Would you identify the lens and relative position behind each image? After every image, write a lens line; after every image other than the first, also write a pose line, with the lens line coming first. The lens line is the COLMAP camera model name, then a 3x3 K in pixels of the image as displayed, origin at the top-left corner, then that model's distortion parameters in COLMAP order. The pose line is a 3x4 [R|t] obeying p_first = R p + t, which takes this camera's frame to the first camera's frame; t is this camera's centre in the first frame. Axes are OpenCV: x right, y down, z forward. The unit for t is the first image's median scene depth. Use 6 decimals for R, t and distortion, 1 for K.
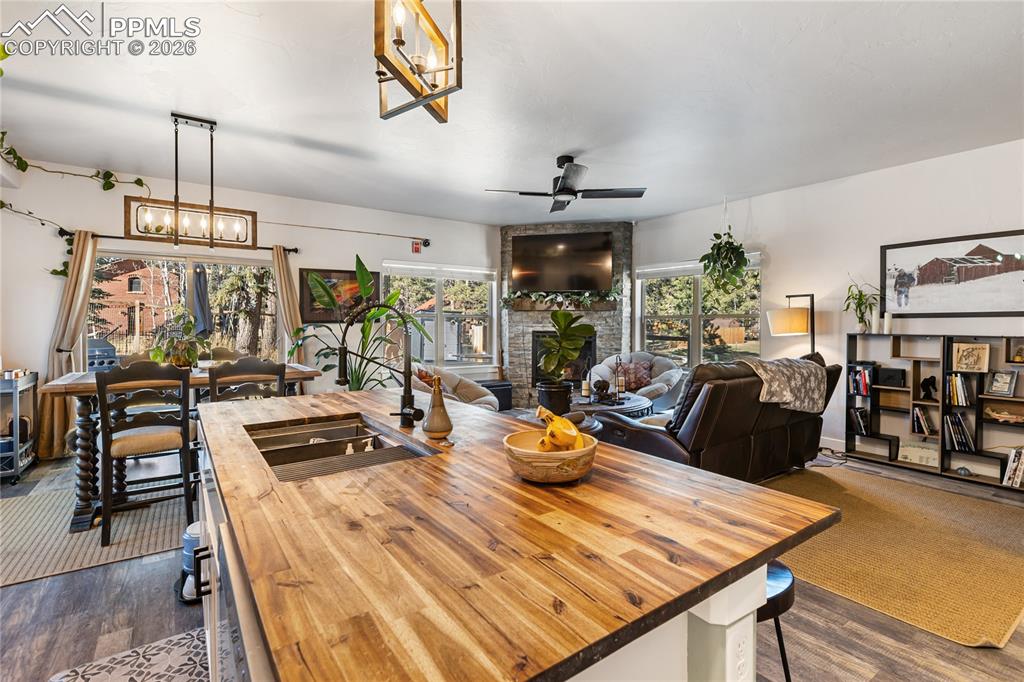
lens RADIAL K [[470.8, 0, 512.0], [0, 470.8, 341.0], [0, 0, 1]] dist [0.001392, 0.000032]
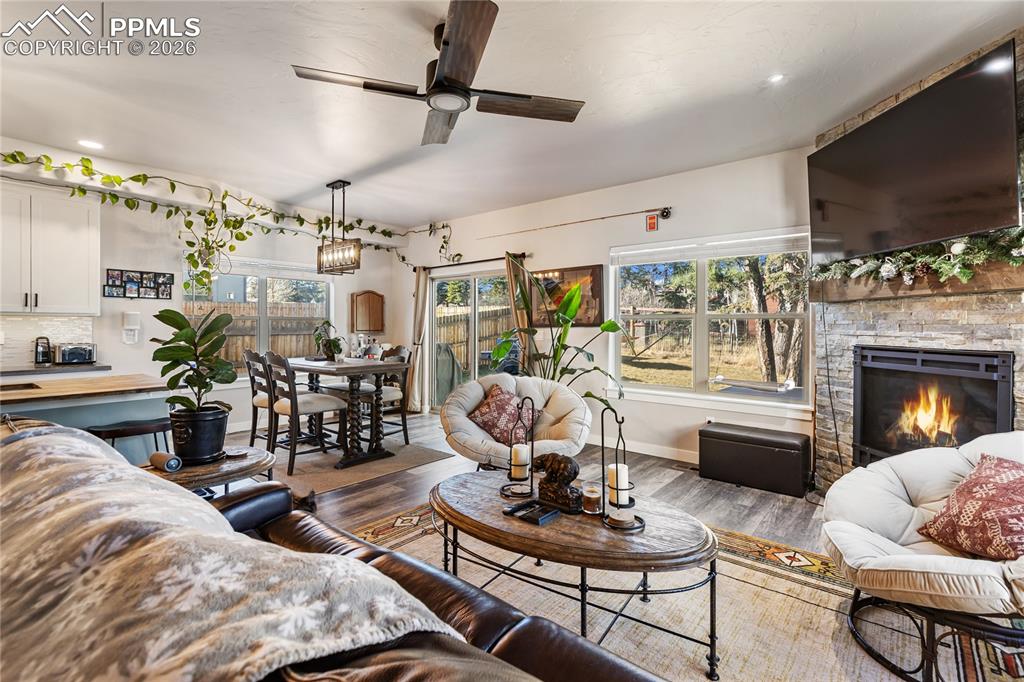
lens RADIAL K [[470.3, 0, 510.6], [0, 470.3, 320.5], [0, 0, 1]] dist [0.012753, 0.000134]
pose [[0.258026, -0.011978, -0.966064, 0.673726], [-0.038988, 0.998980, -0.022800, -0.036643], [0.965351, 0.043548, 0.257296, 0.937728]]
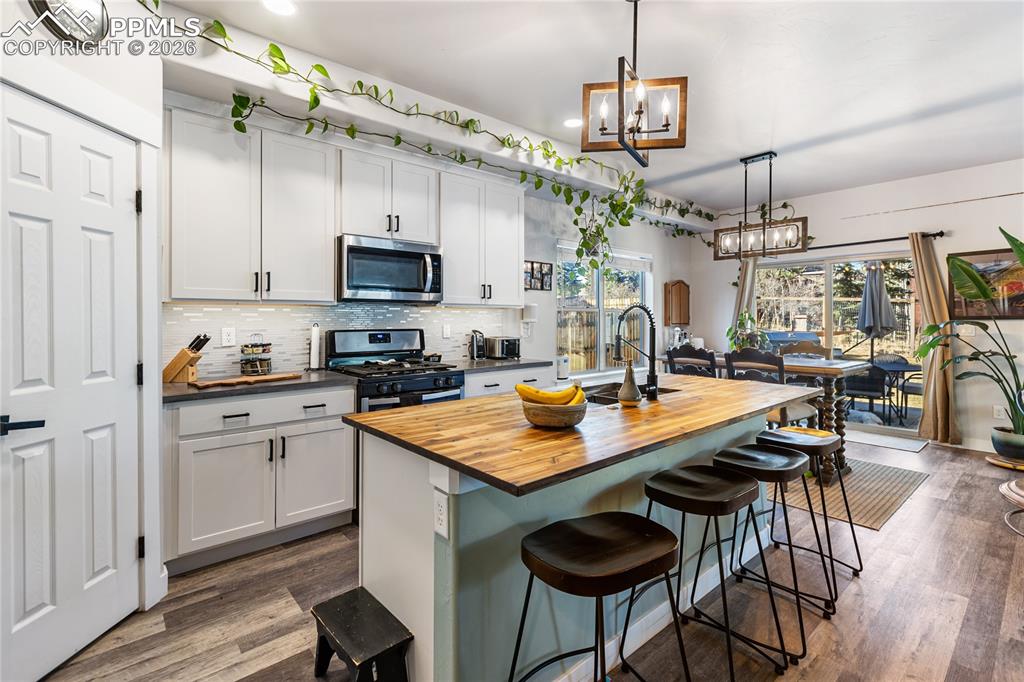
lens RADIAL K [[470.3, 0, 510.6], [0, 470.3, 320.5], [0, 0, 1]] dist [0.012753, 0.000134]
pose [[0.102297, 0.003182, -0.994749, 0.408841], [-0.039697, 0.999211, -0.000886, -0.006999], [0.993962, 0.039579, 0.102342, 0.194069]]
